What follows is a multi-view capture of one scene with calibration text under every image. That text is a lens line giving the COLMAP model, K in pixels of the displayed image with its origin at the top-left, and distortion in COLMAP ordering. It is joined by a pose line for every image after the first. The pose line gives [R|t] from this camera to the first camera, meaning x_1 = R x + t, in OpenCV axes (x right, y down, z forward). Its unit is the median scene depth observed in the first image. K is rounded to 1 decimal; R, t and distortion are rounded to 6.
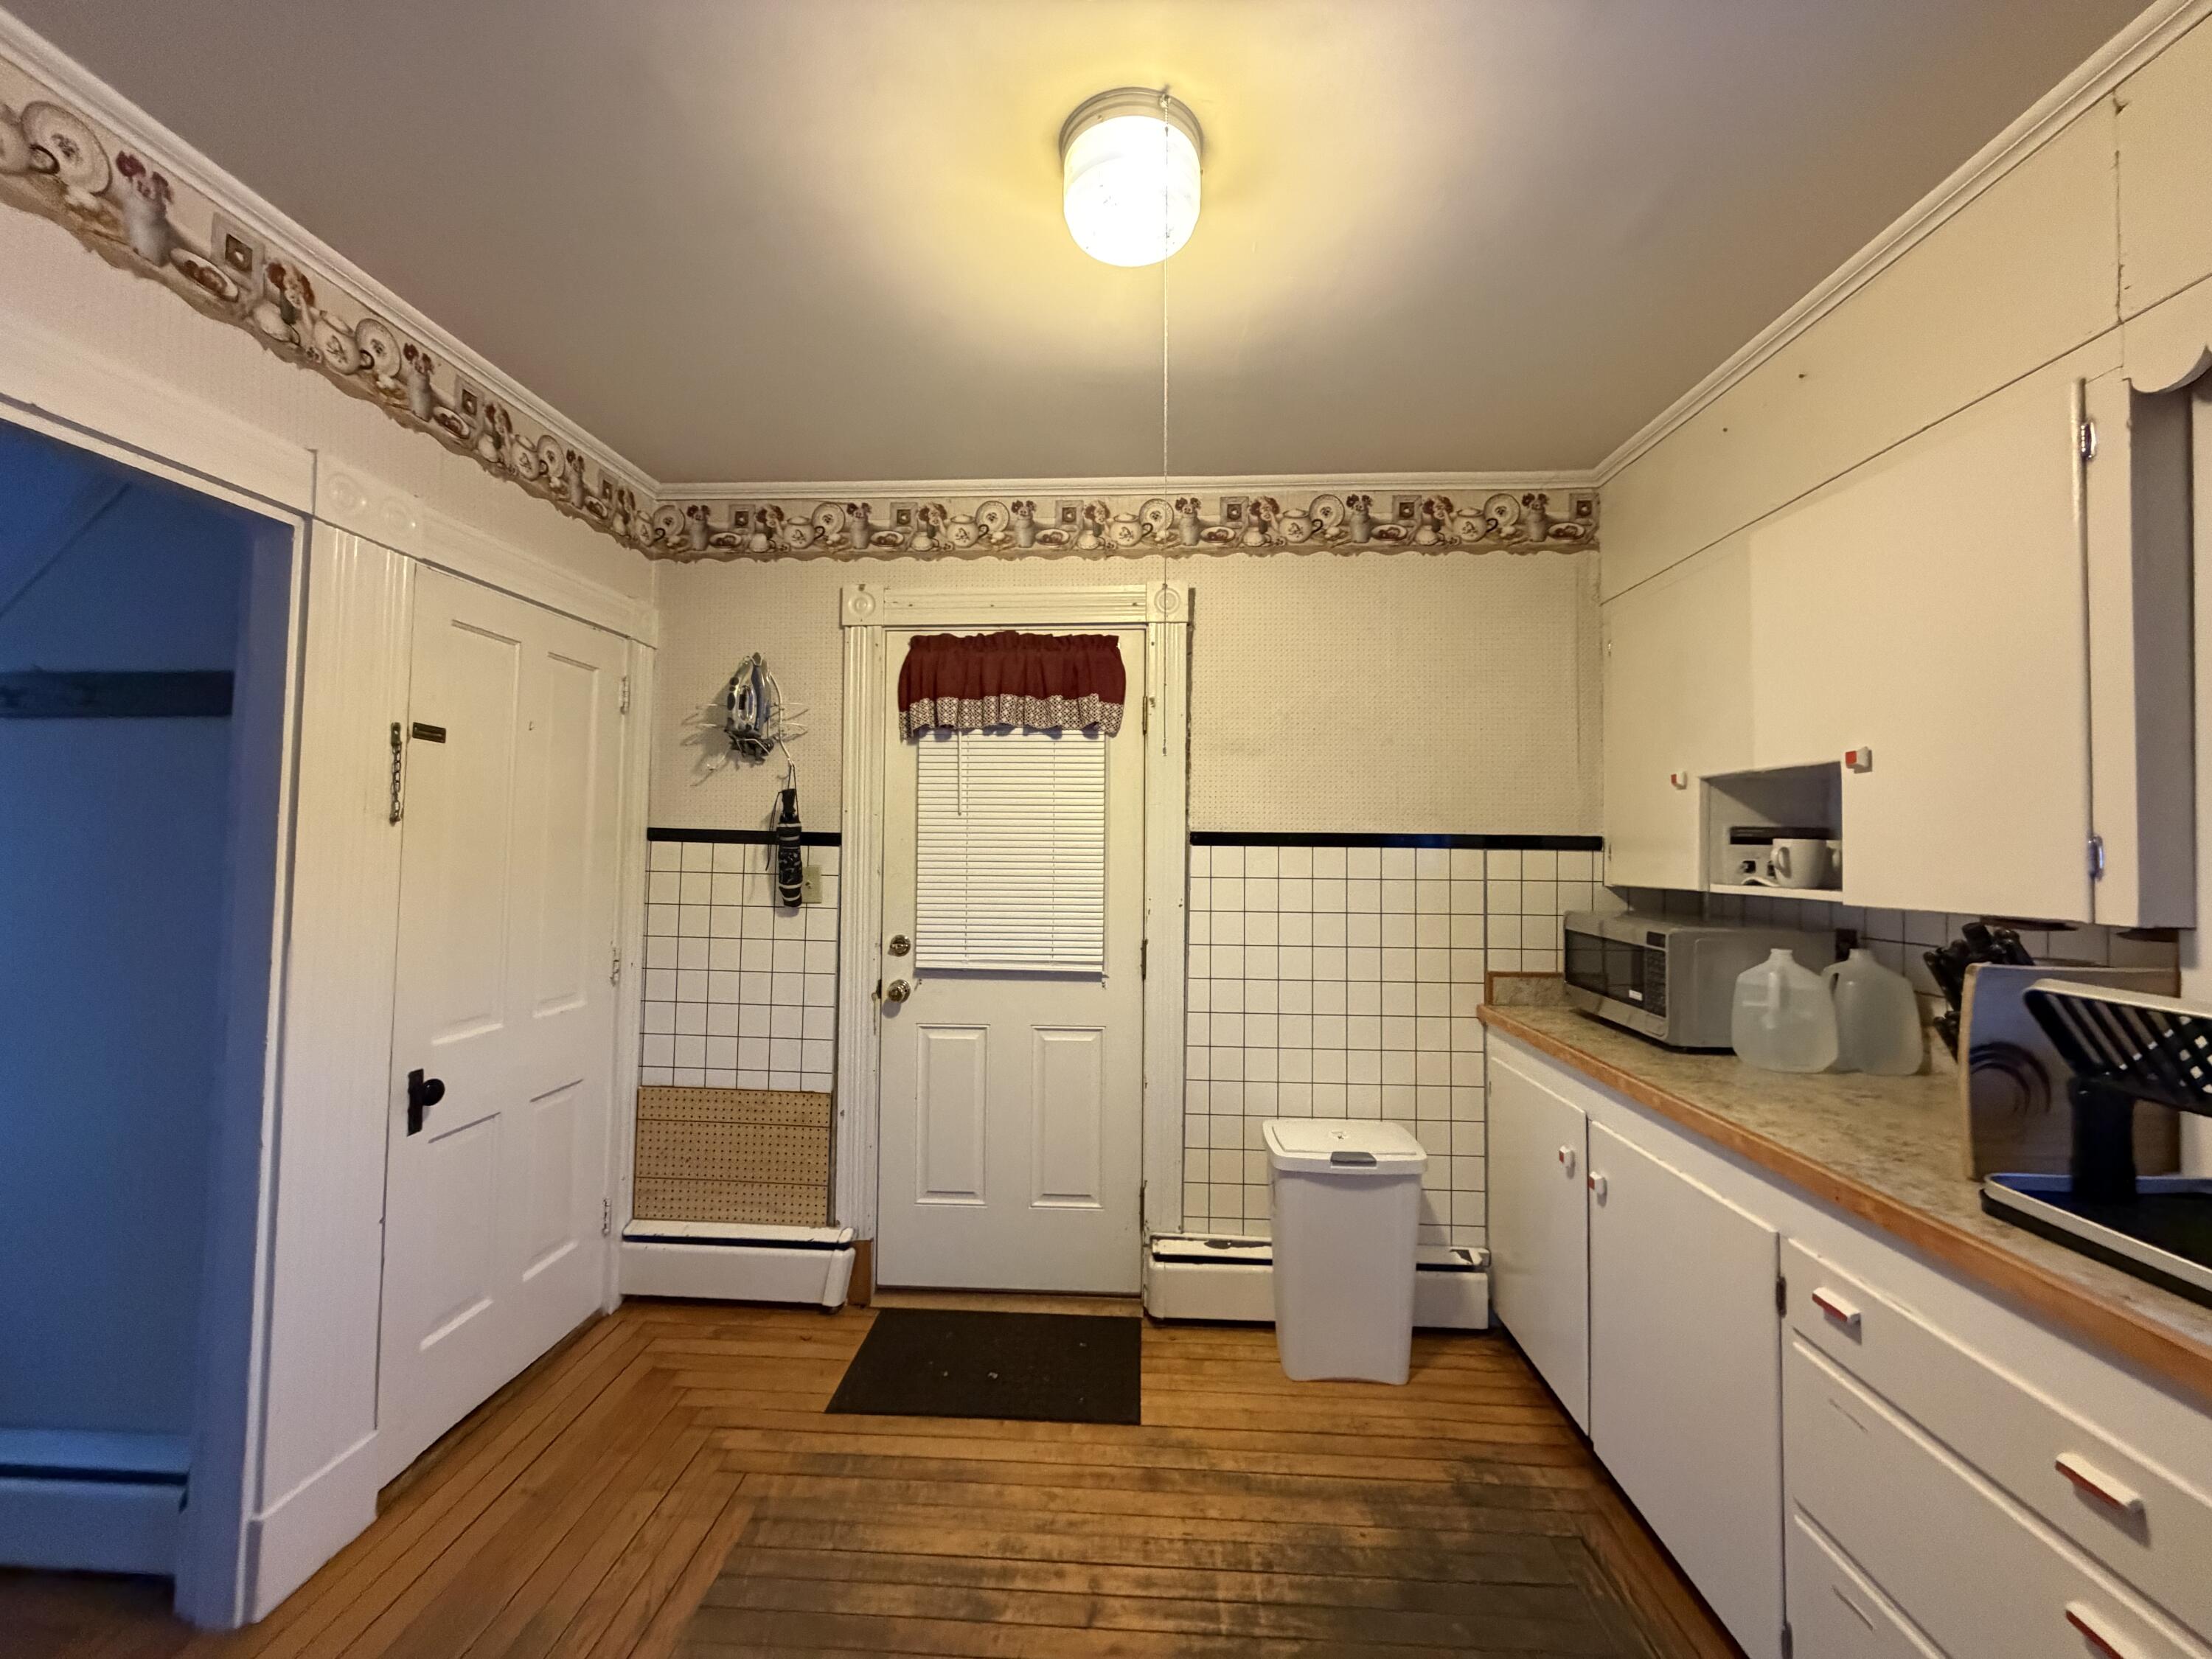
lens RADIAL K [[879.4, 0, 1101.4], [0, 879.4, 829.8], [0, 0, 1]] dist [0.000809, -0.000121]
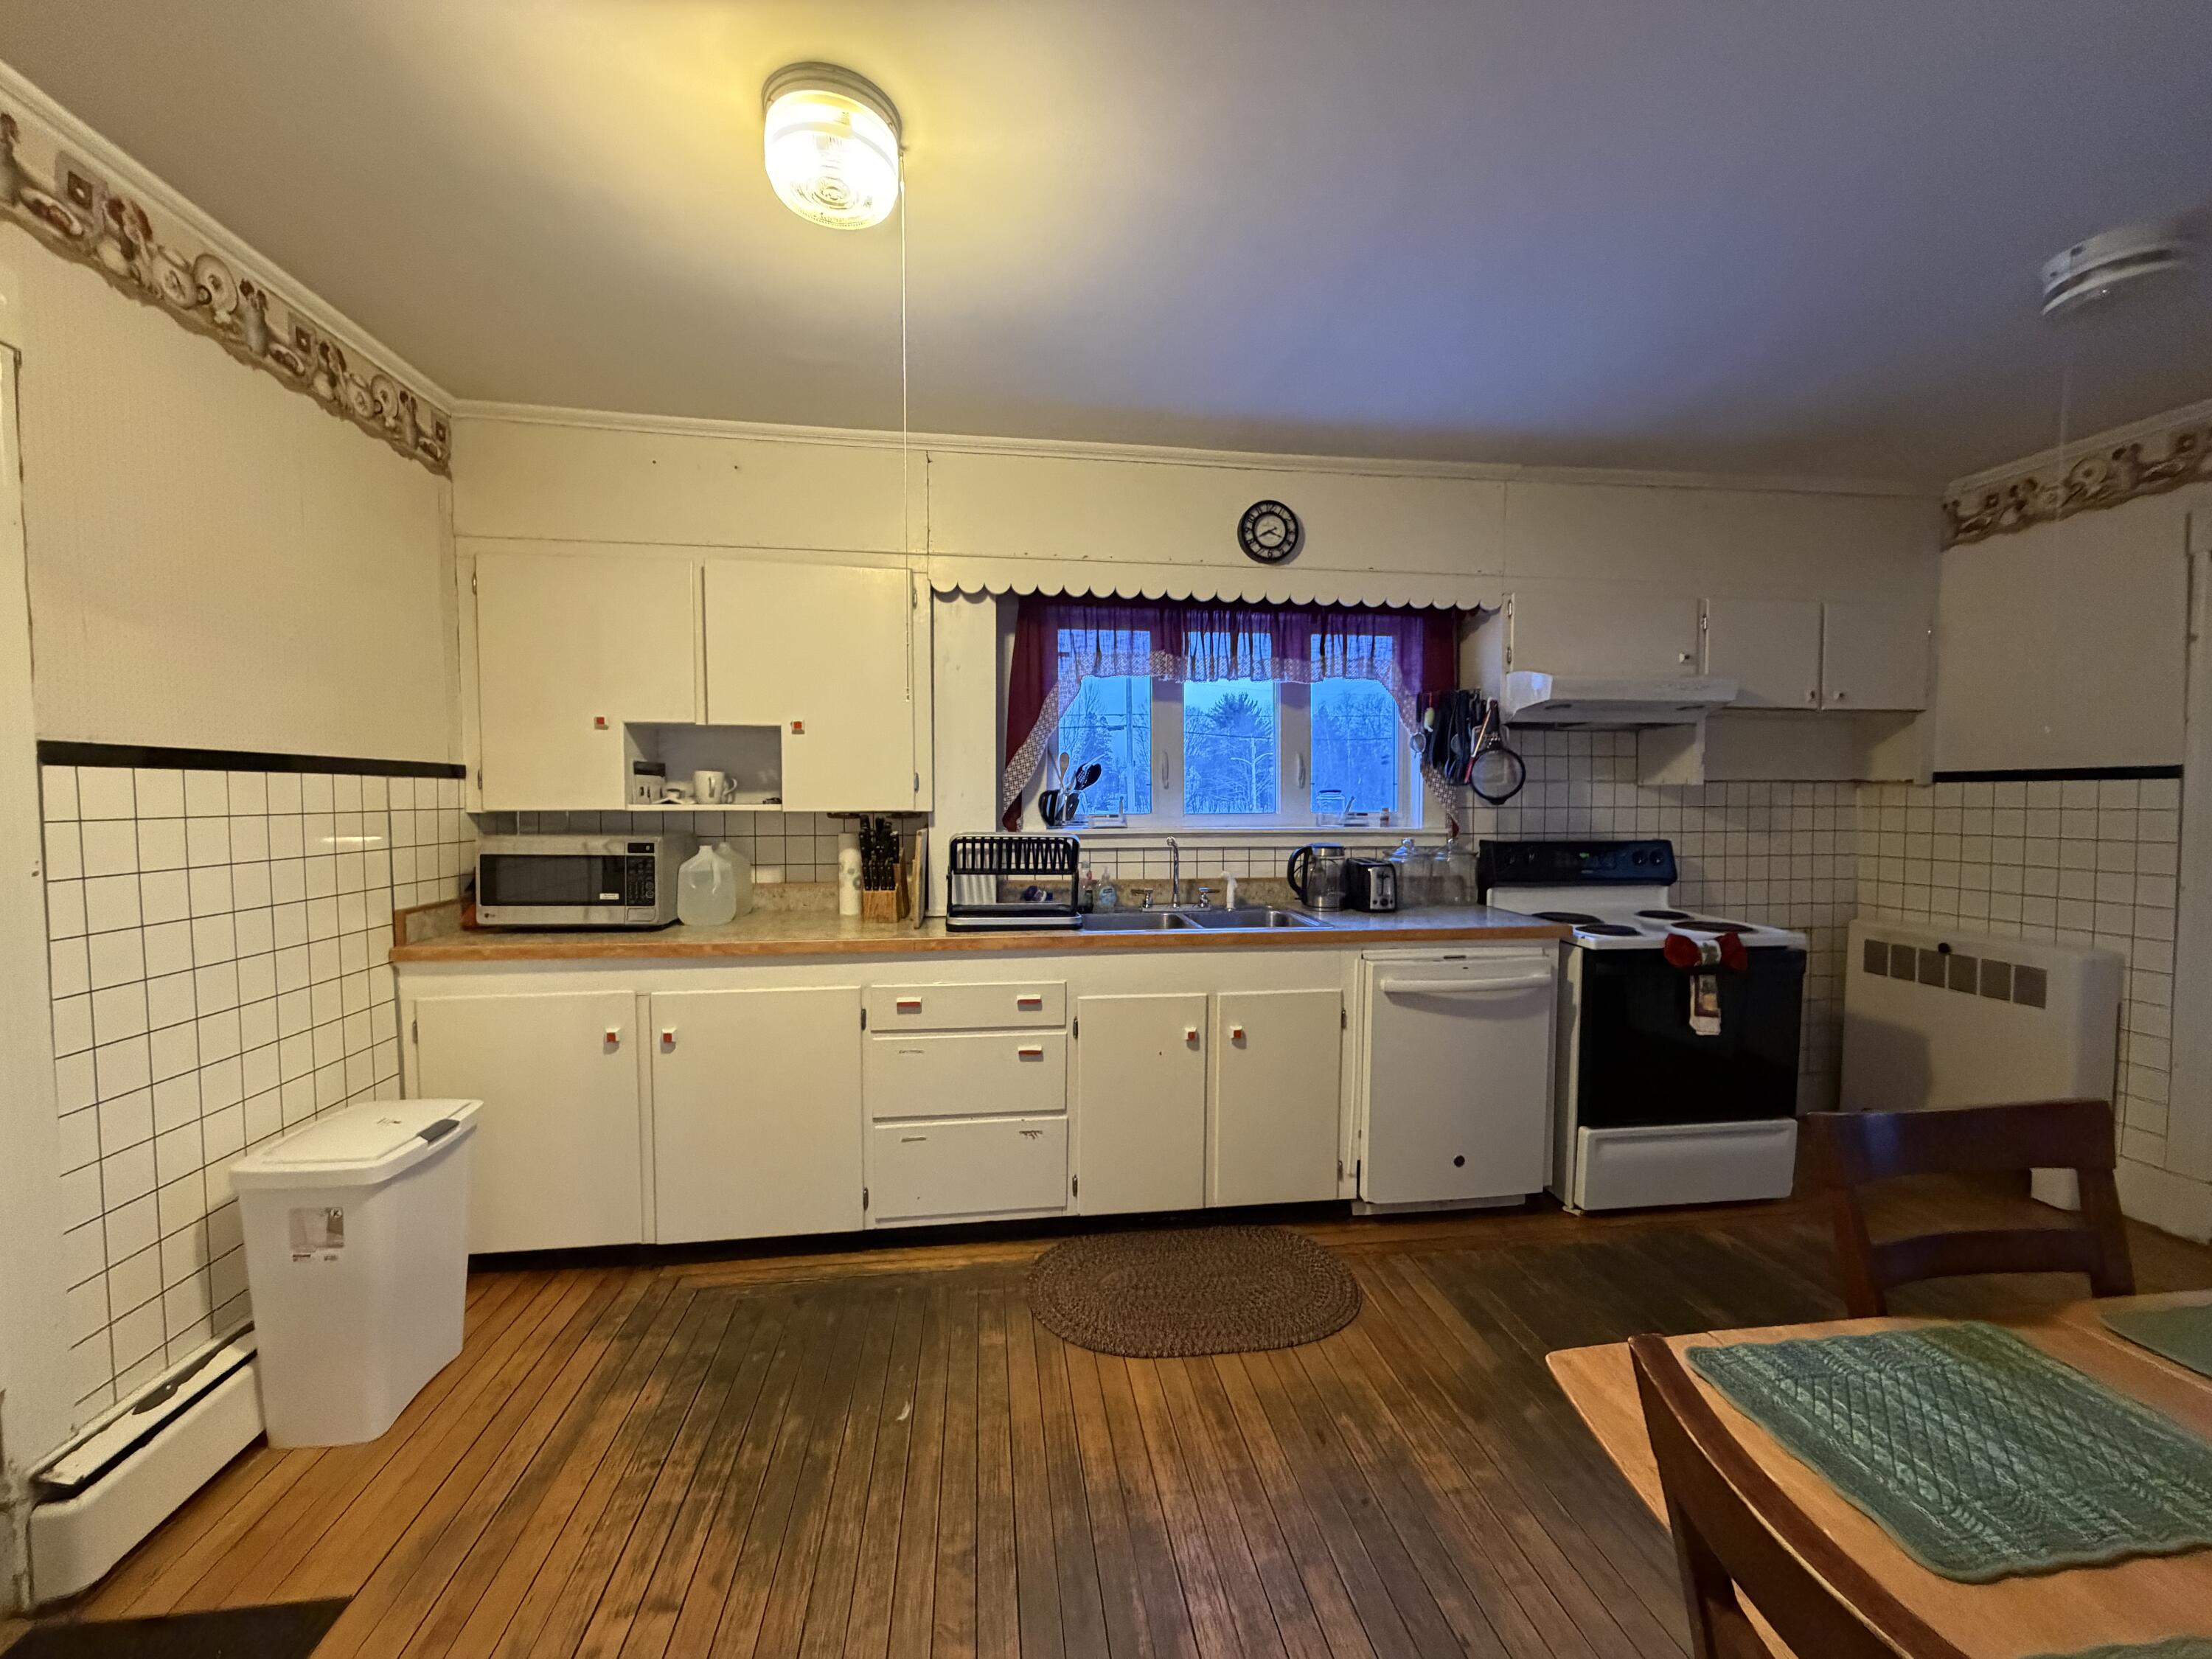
lens RADIAL K [[879.4, 0, 1103.5], [0, 879.4, 830.6], [0, 0, 1]] dist [0.000809, -0.000121]
pose [[-0.190090, -0.051471, 0.980416, -0.596113], [-0.025160, 0.998552, 0.047545, 0.016635], [-0.981444, -0.015629, -0.191110, 0.460741]]
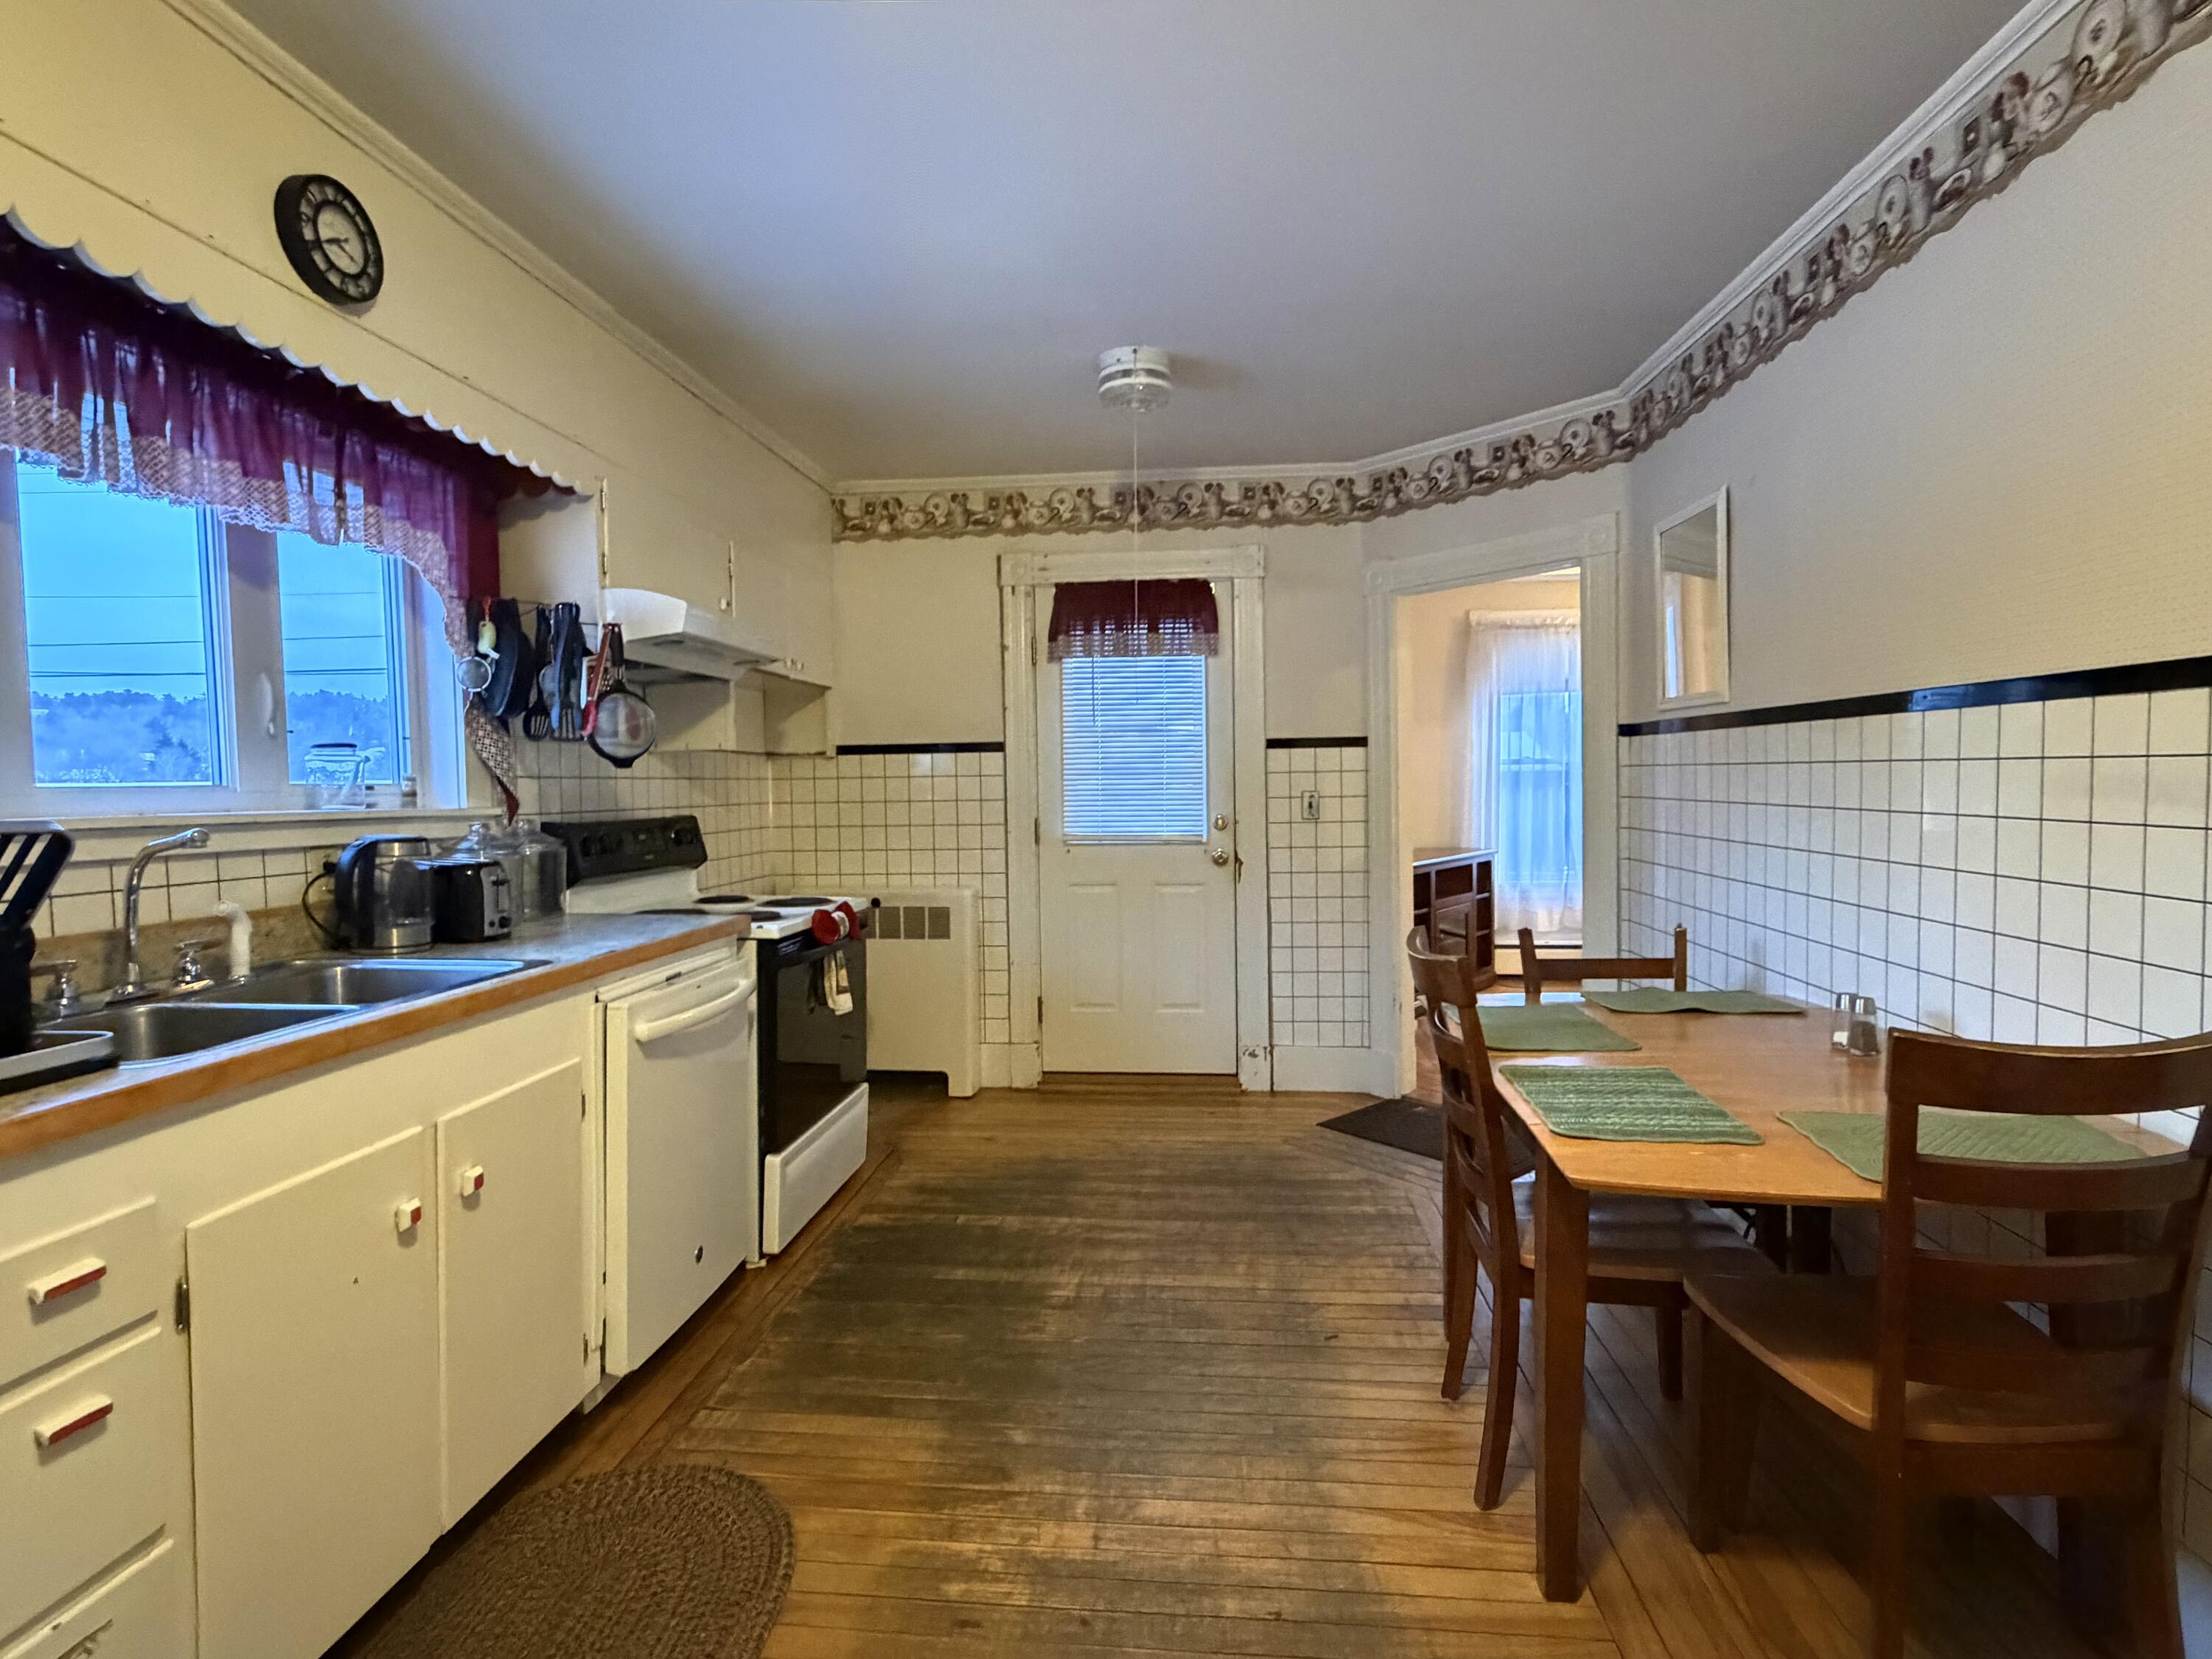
lens RADIAL K [[1114.7, 0, 1107.9], [0, 1114.7, 828.4], [0, 0, 1]] dist [0.003570, -0.000439]
pose [[-0.999264, -0.000576, 0.038347, -0.047714], [0.000041, 0.999870, 0.016095, 0.066452], [-0.038351, 0.016085, -0.999135, 0.787794]]
